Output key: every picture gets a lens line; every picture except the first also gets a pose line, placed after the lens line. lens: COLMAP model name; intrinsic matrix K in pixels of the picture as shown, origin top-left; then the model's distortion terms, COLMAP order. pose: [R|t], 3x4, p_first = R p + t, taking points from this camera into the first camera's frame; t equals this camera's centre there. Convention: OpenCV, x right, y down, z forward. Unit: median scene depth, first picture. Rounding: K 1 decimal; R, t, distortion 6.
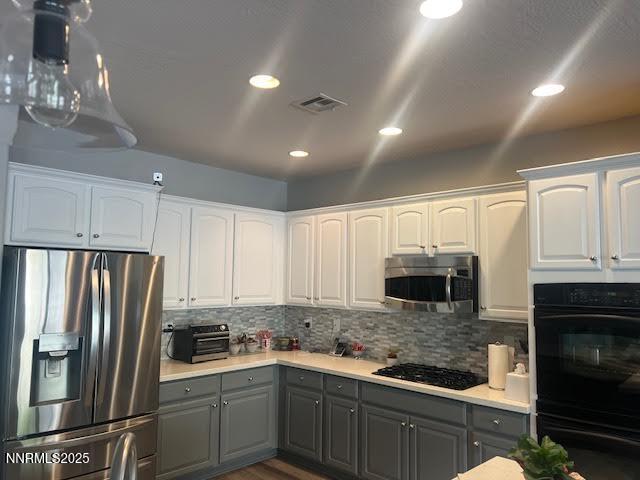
lens RADIAL K [[483.0, 0, 320.0], [0, 483.0, 240.0], [0, 0, 1]] dist [0.115504, -0.001715]
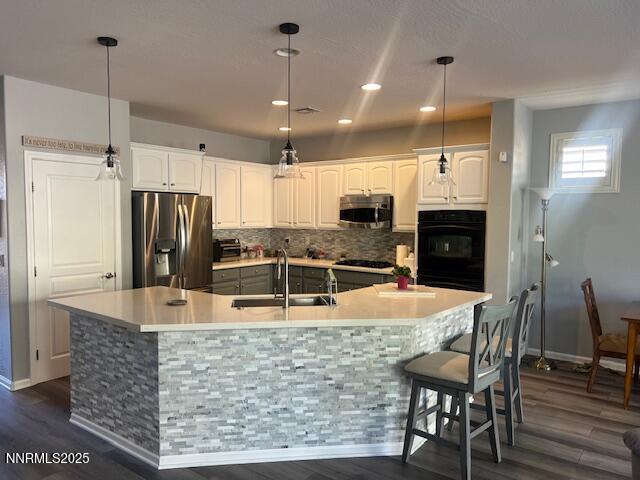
lens RADIAL K [[483.0, 0, 320.0], [0, 483.0, 240.0], [0, 0, 1]] dist [0.115504, -0.001715]
pose [[0.992868, -0.011152, 0.118697, -0.126859], [-0.005126, 0.990702, 0.135957, -0.040625], [-0.119110, -0.135595, 0.983579, -0.609379]]
